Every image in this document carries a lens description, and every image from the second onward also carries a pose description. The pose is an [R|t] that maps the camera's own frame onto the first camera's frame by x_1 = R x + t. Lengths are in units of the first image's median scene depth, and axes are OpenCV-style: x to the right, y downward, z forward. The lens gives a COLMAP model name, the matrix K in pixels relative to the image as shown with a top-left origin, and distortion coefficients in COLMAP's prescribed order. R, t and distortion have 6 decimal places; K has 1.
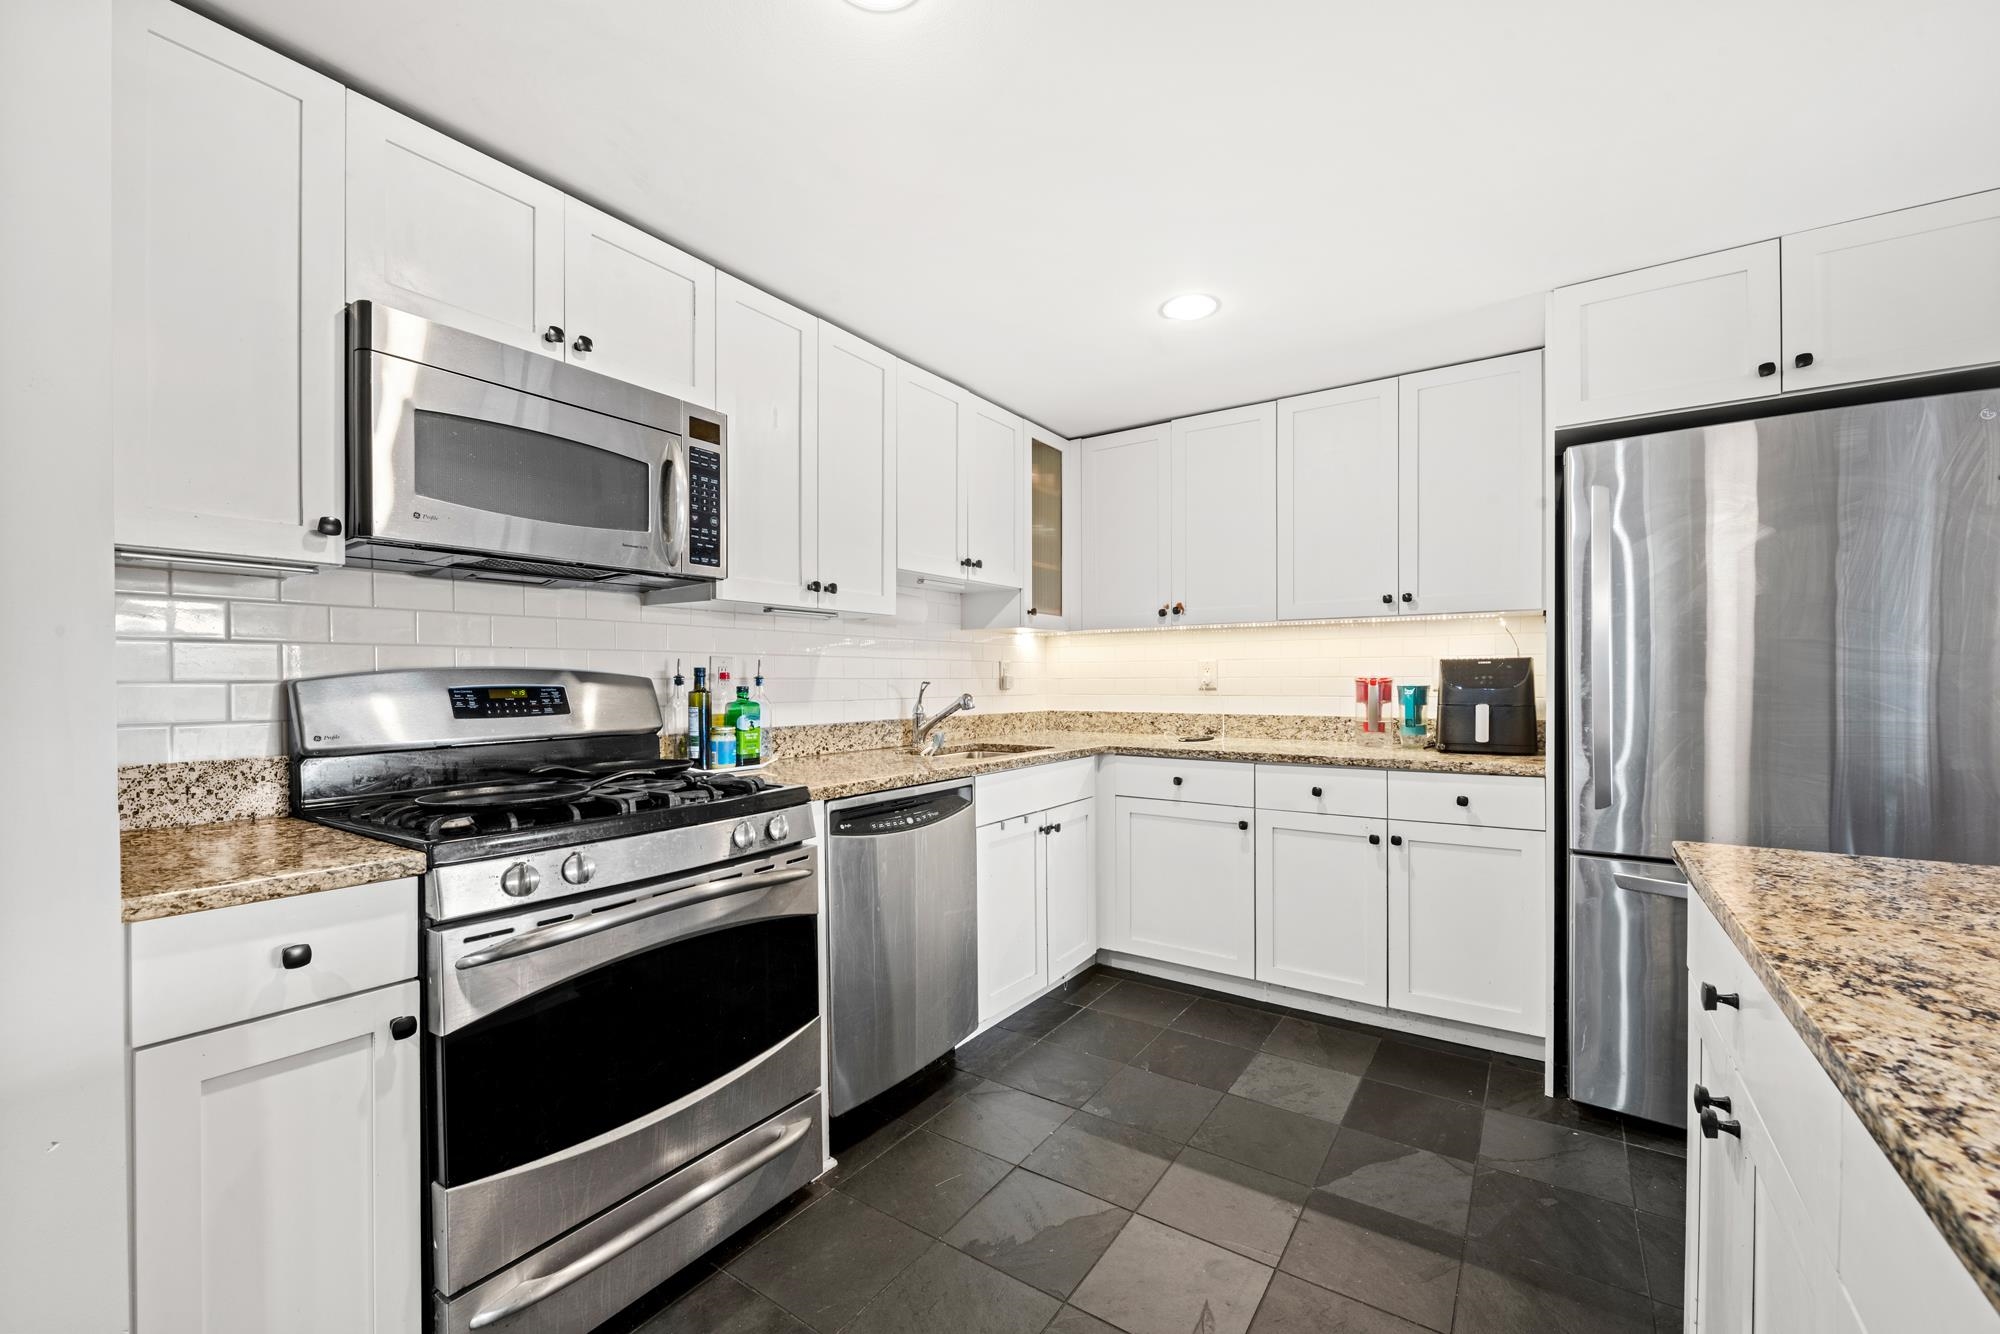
lens RADIAL K [[803.2, 0, 1006.0], [0, 803.2, 685.3], [0, 0, 1]] dist [-0.008029, -0.000622]
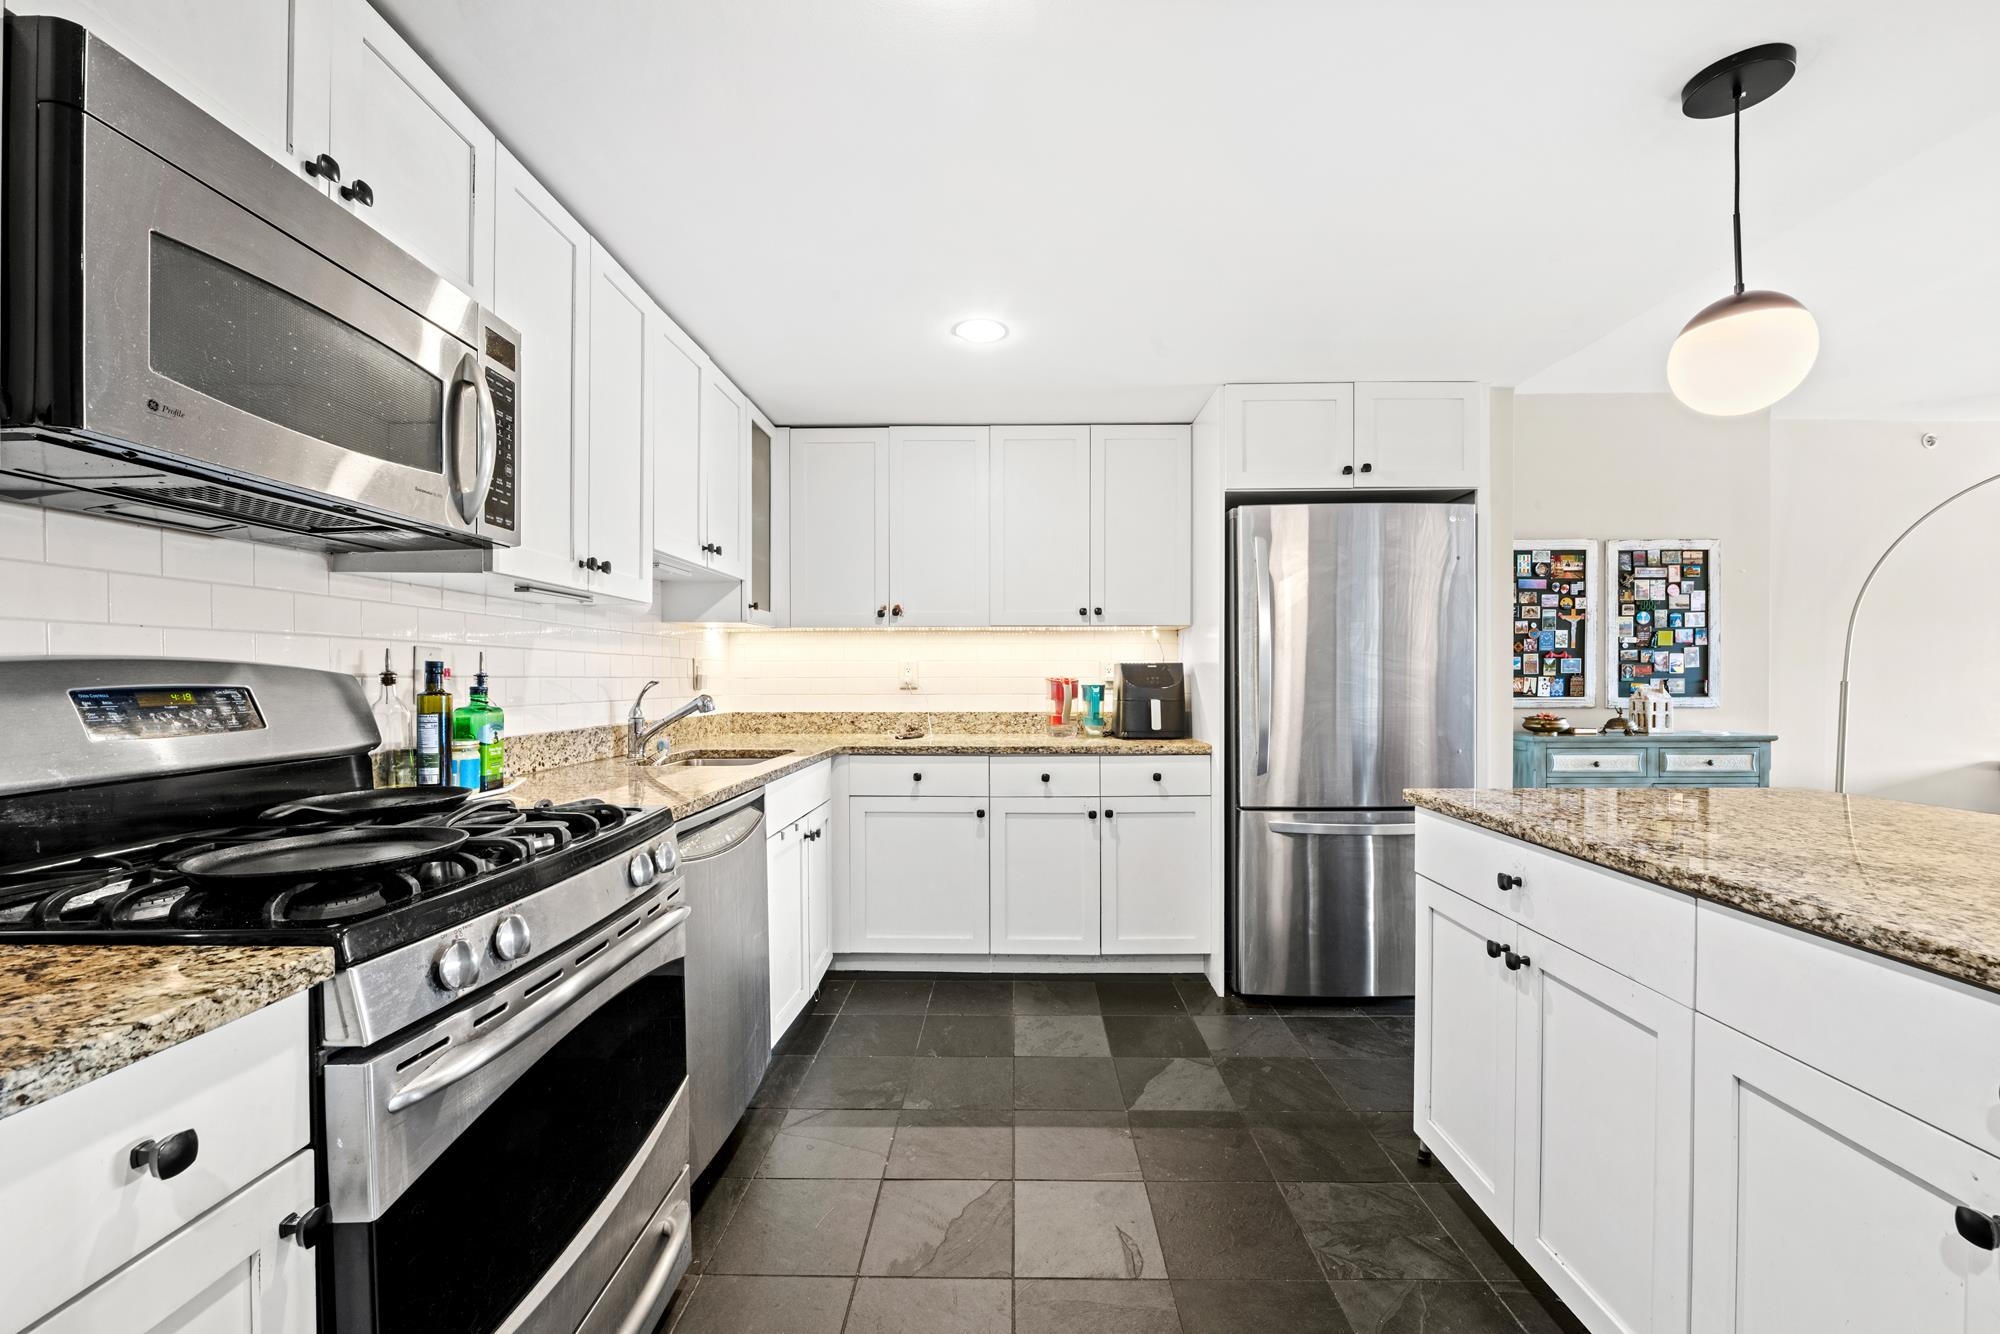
lens RADIAL K [[803.2, 0, 1006.0], [0, 803.2, 685.3], [0, 0, 1]] dist [-0.008029, -0.000622]
pose [[0.835693, -0.001595, 0.549194, -0.302057], [0.001528, 0.999999, 0.000580, 0.000345], [-0.549194, 0.000355, 0.835695, 0.081036]]
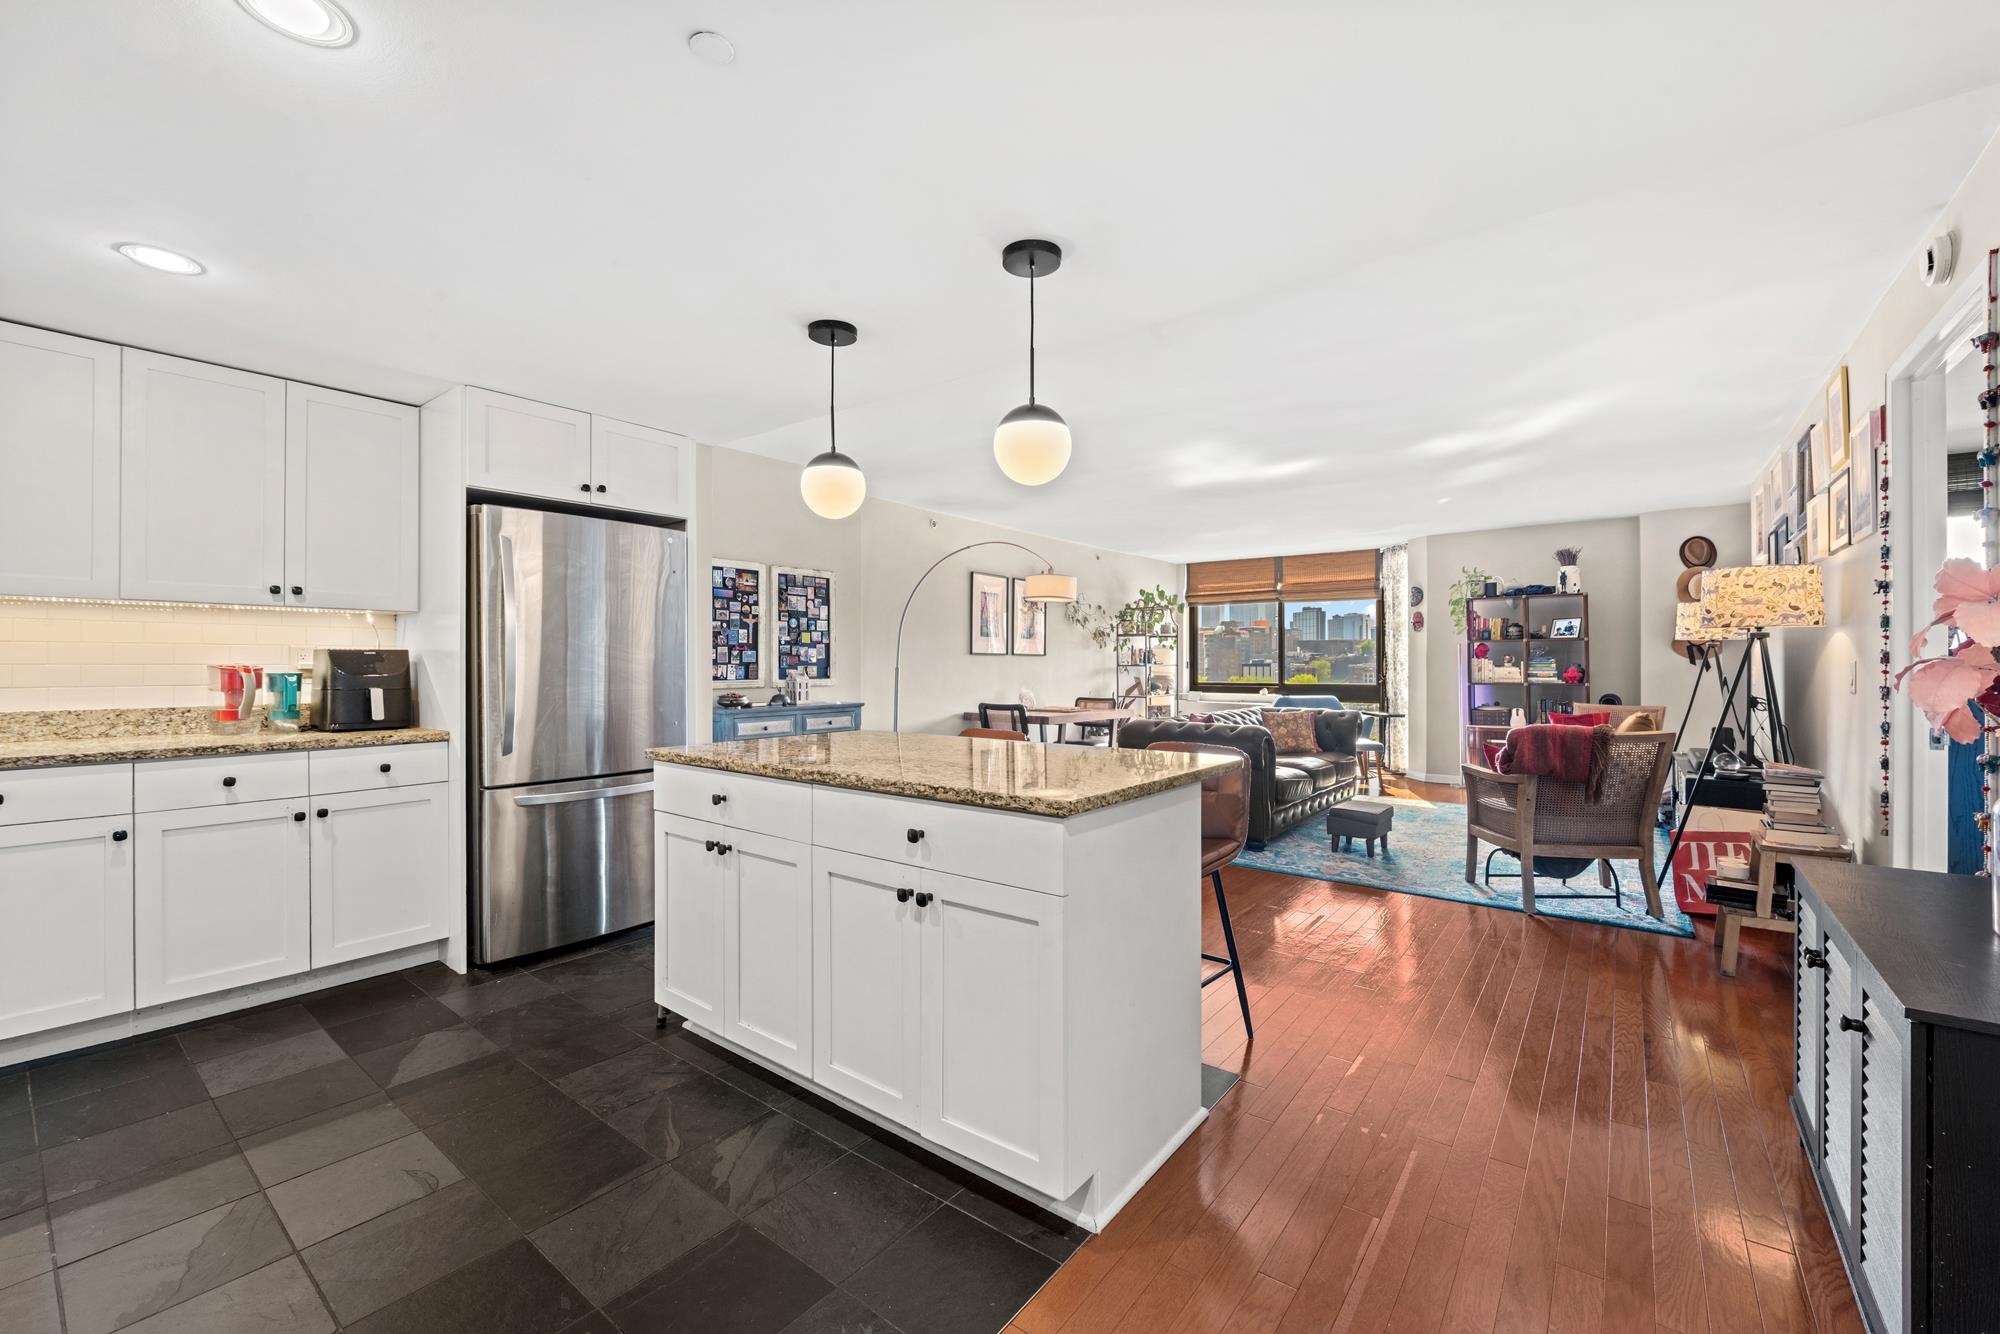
lens RADIAL K [[803.9, 0, 1000.0], [0, 803.9, 667.0], [0, 0, 1]] dist [-0.011179, 0.000216]
pose [[0.068215, 0.000736, 0.997670, -0.547485], [0.006105, 0.999981, -0.001155, -0.000953], [-0.997652, 0.006170, 0.068209, -0.007935]]
